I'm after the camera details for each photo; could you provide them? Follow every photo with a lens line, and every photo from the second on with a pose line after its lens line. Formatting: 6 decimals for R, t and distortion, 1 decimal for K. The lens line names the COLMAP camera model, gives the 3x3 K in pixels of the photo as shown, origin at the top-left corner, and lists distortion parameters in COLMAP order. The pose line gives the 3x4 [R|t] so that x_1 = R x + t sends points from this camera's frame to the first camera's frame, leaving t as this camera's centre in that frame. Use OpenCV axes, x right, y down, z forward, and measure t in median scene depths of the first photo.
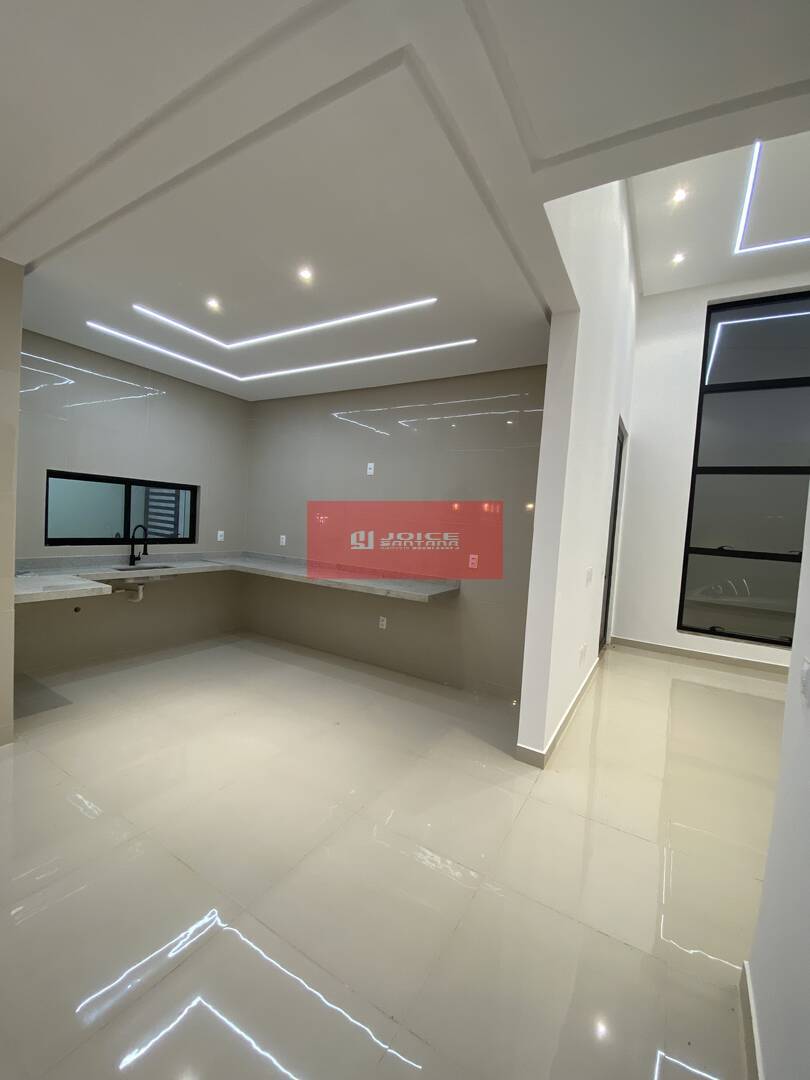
lens RADIAL K [[433.8, 0, 402.5], [0, 433.8, 539.2], [0, 0, 1]] dist [0.024919, -0.022349]
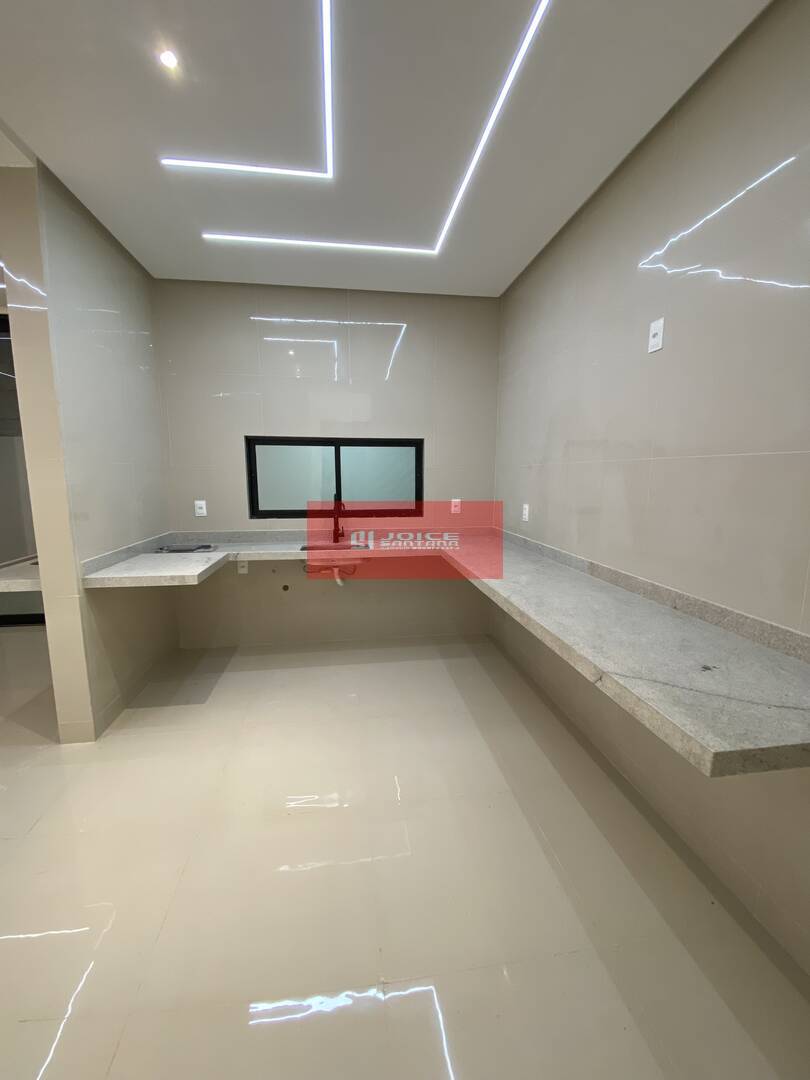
lens RADIAL K [[433.8, 0, 402.5], [0, 433.8, 539.2], [0, 0, 1]] dist [0.024919, -0.022349]
pose [[0.633341, 0.047839, -0.772393, 0.103217], [0.005884, 0.997761, 0.066623, -0.001212], [0.773851, -0.046740, 0.631641, 0.568593]]
